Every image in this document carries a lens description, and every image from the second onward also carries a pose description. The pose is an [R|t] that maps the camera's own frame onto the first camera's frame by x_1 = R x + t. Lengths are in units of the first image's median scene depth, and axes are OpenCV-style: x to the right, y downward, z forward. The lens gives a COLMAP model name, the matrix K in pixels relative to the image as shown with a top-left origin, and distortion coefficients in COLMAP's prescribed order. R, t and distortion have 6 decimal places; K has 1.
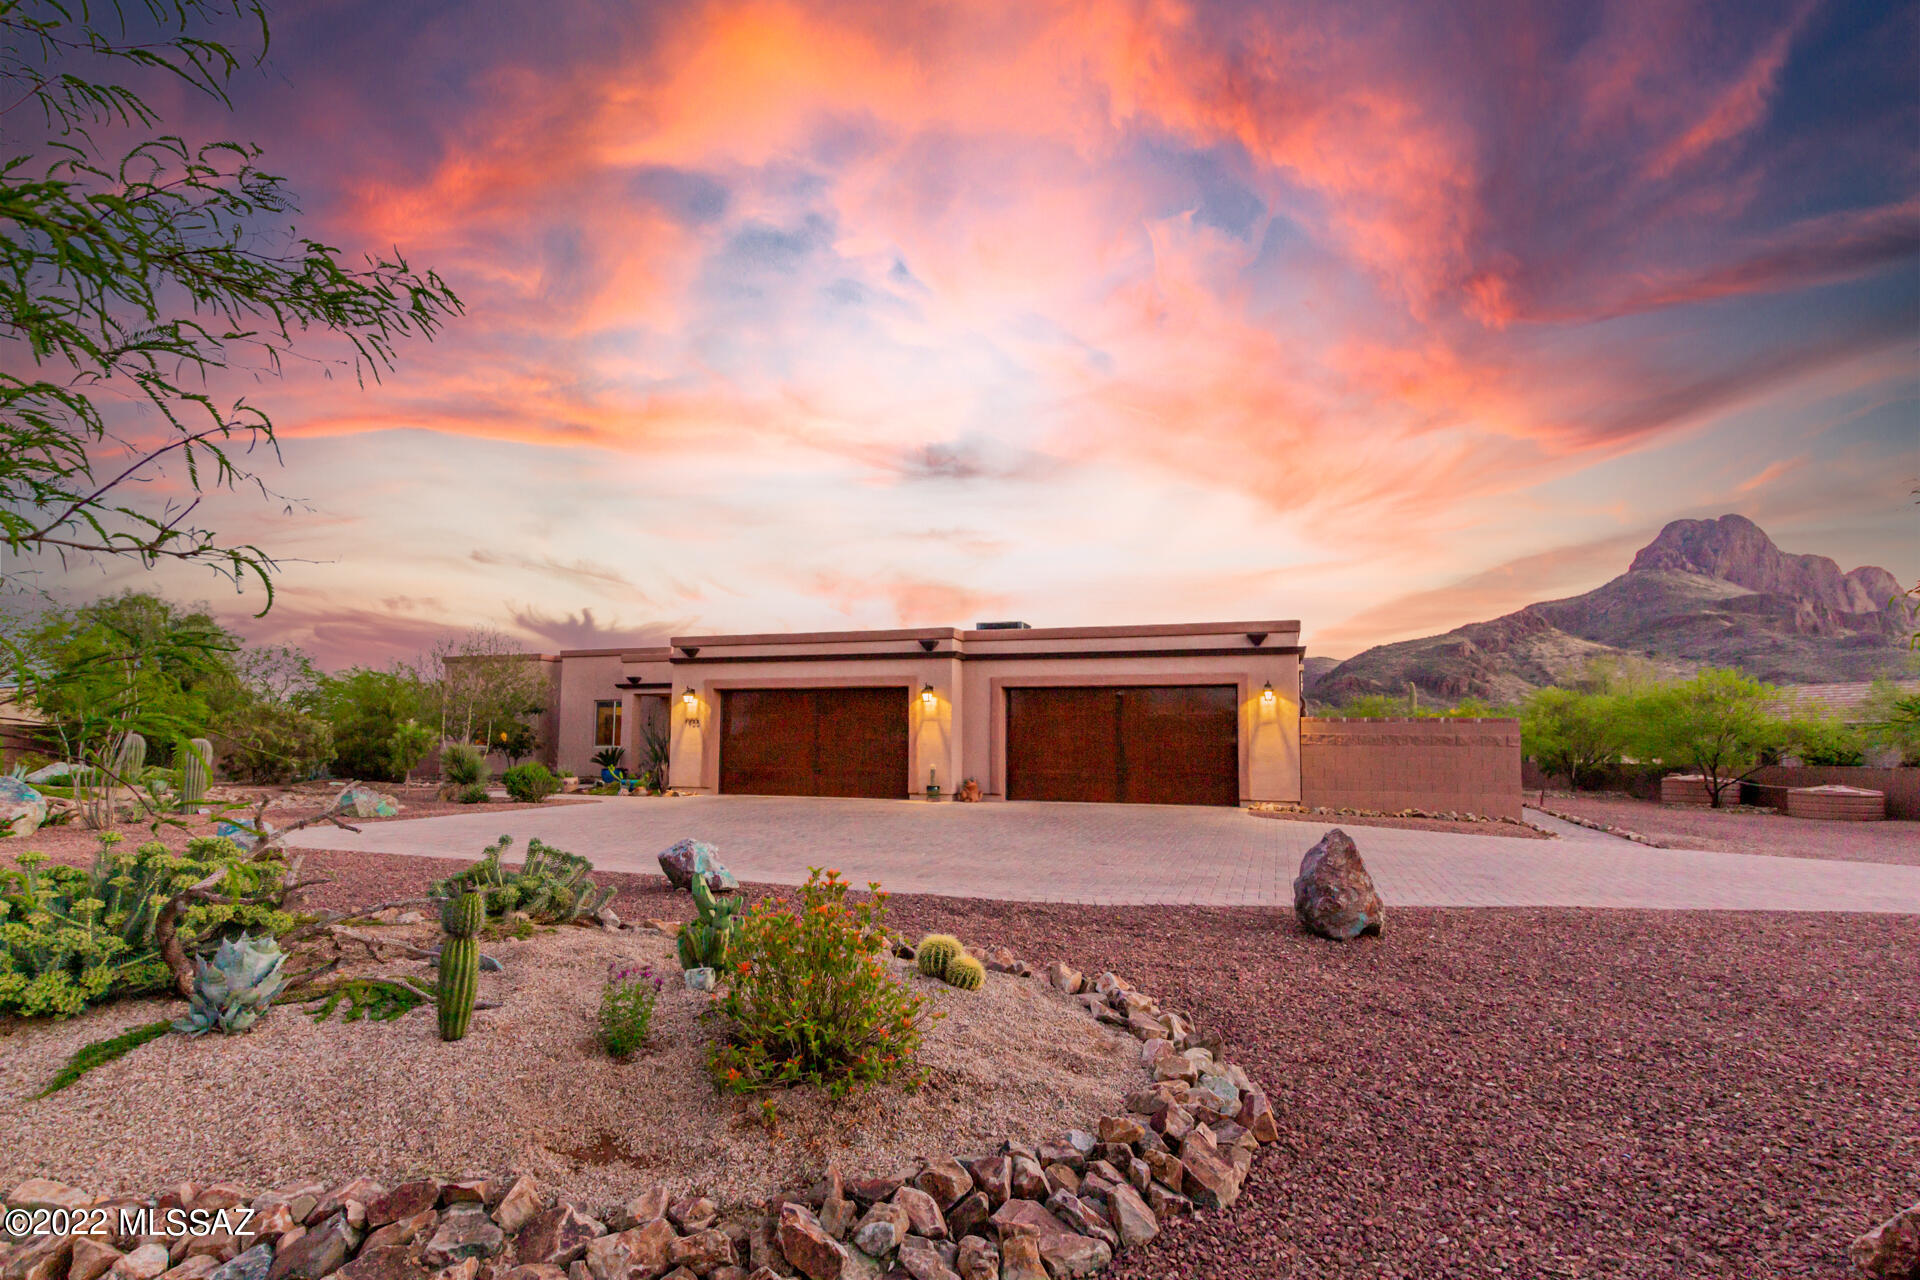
lens RADIAL K [[905.0, 0, 970.7], [0, 905.0, 742.1], [0, 0, 1]] dist [0.001087, 0.000675]
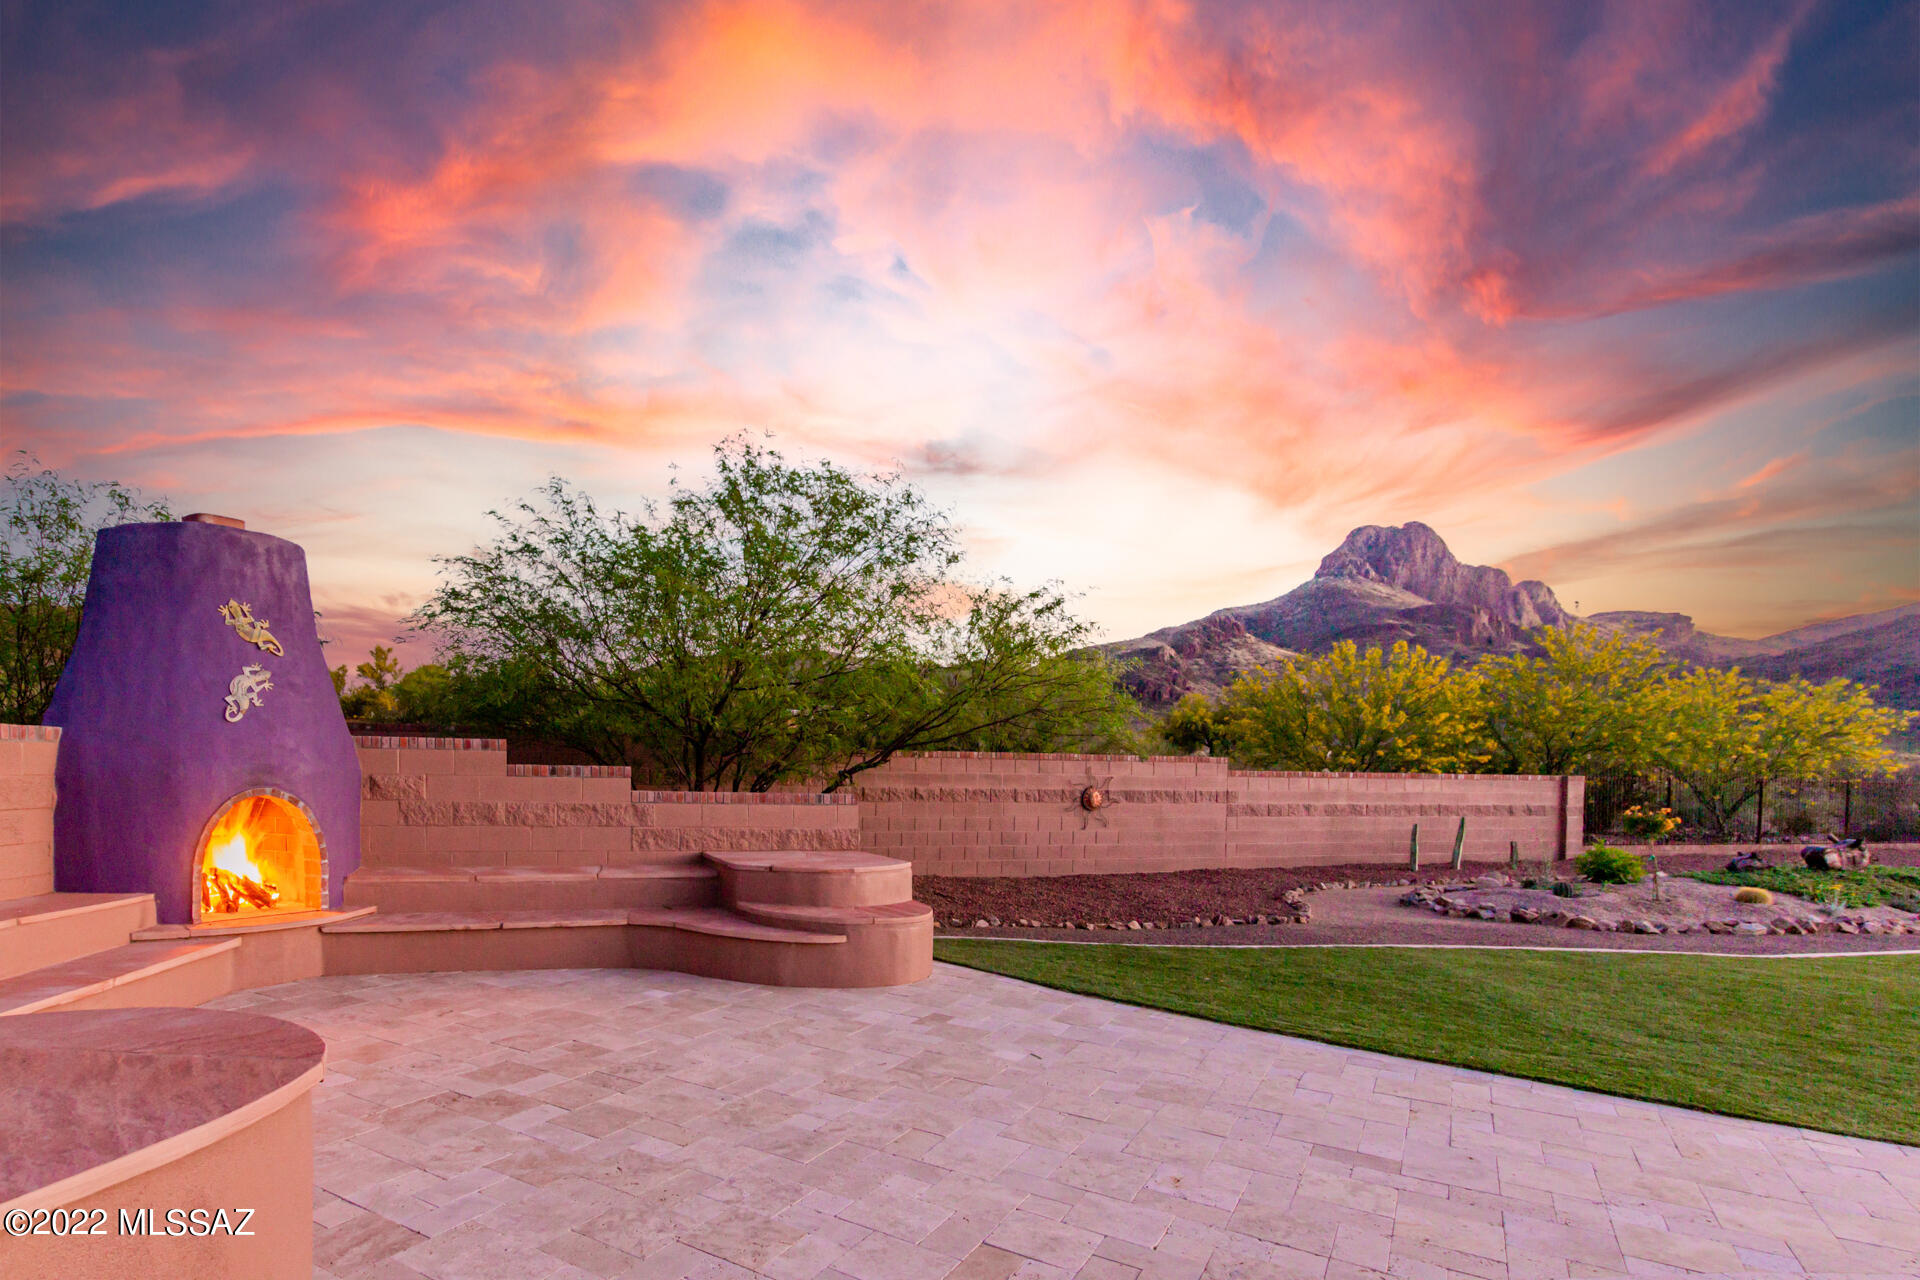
lens RADIAL K [[905.0, 0, 970.7], [0, 905.0, 742.1], [0, 0, 1]] dist [0.001087, 0.000675]
pose [[0.997606, 0.028788, -0.062873, 0.403788], [-0.028512, 0.999580, 0.005281, -0.005341], [0.062999, -0.003476, 0.998008, -0.005032]]
